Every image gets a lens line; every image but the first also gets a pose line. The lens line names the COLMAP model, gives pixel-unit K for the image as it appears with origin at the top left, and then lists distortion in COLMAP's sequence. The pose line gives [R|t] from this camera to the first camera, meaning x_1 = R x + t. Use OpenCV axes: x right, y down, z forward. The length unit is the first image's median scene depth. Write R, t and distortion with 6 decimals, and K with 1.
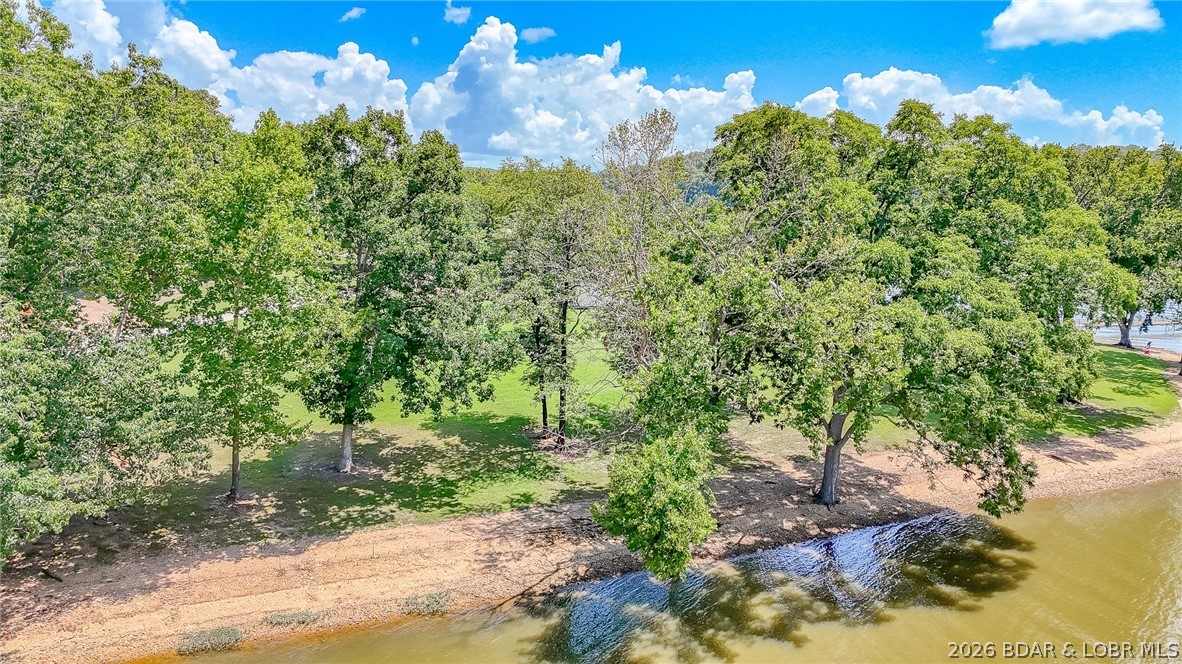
lens RADIAL K [[866.0, 0, 588.7], [0, 866.0, 333.6], [0, 0, 1]] dist [0.054297, -0.044185]
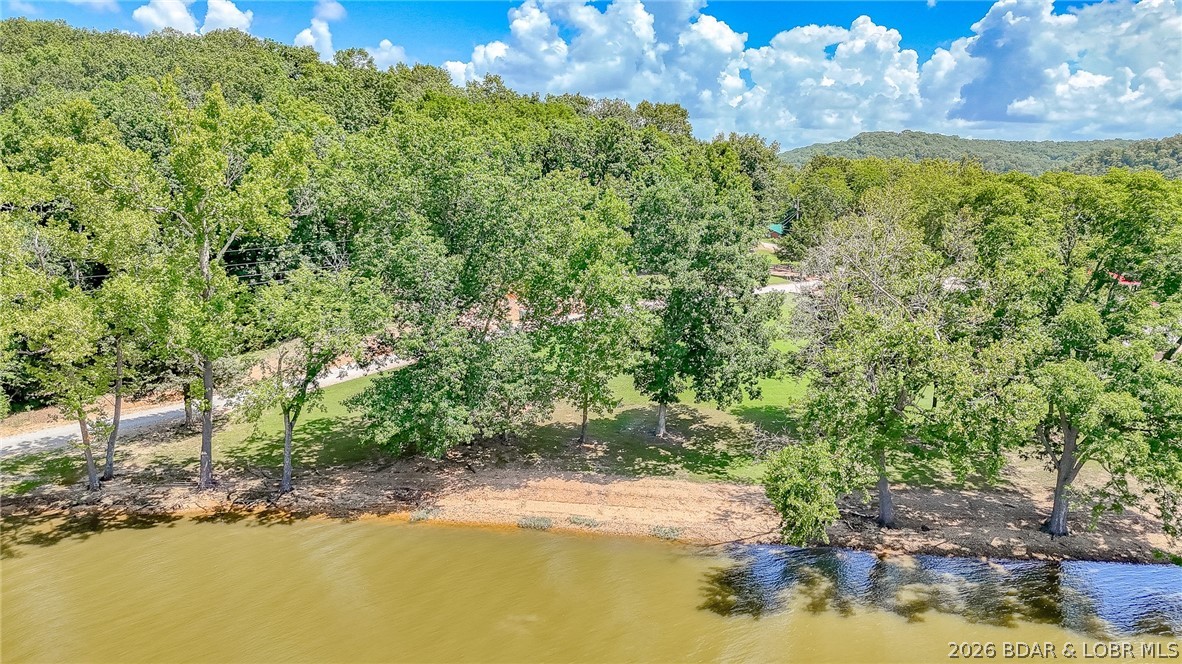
lens RADIAL K [[866.0, 0, 590.7], [0, 866.0, 329.5], [0, 0, 1]] dist [0.054297, -0.044185]
pose [[0.854102, 0.088403, -0.512537, 0.341715], [-0.075990, 0.996085, 0.045175, -0.069521], [0.514524, 0.000364, 0.857476, -0.256443]]
